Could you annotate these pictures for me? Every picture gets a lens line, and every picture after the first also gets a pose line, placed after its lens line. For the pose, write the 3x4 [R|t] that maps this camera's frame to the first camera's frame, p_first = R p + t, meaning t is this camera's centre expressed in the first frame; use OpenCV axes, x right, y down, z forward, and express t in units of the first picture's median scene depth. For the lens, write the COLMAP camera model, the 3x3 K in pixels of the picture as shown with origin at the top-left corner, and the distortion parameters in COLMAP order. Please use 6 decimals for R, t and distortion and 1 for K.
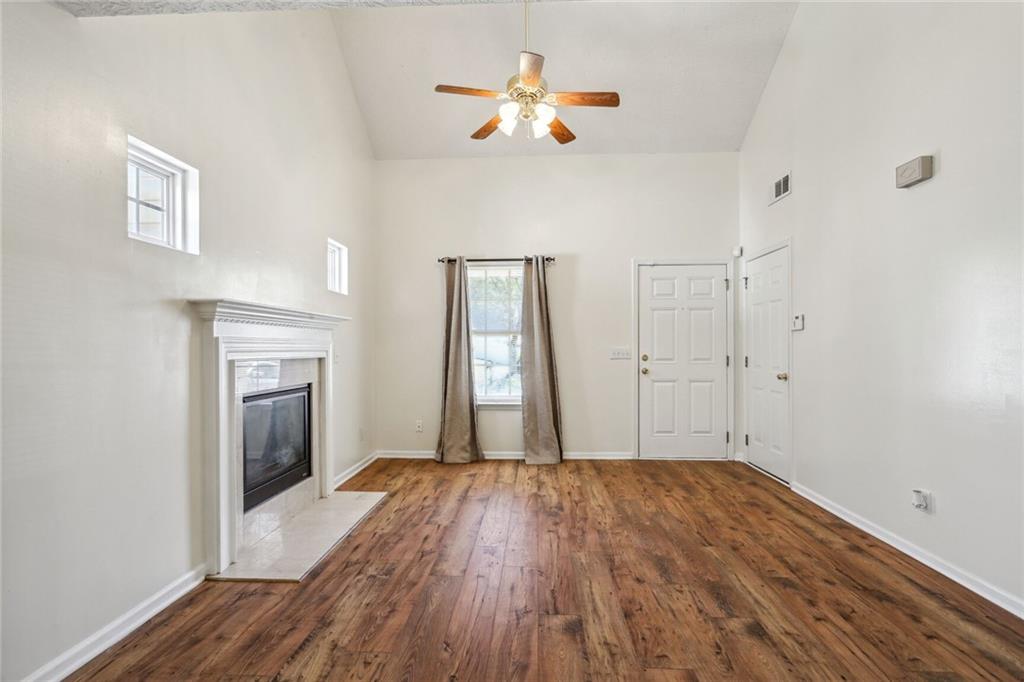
lens RADIAL K [[493.6, 0, 512.7], [0, 493.6, 345.1], [0, 0, 1]] dist [-0.002135, -0.001213]
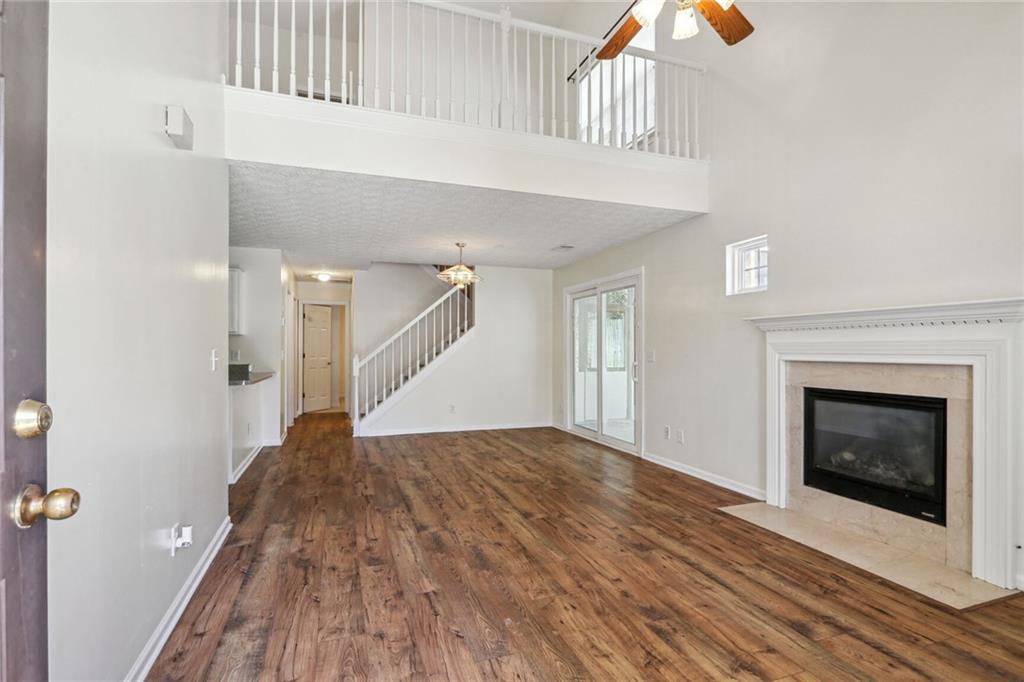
lens RADIAL K [[493.6, 0, 512.3], [0, 493.6, 347.7], [0, 0, 1]] dist [-0.002135, -0.001213]
pose [[-0.924229, 0.000541, -0.381839, 0.625752], [0.003541, 0.999968, -0.007155, 0.006797], [0.381823, -0.007965, -0.924201, 1.944709]]
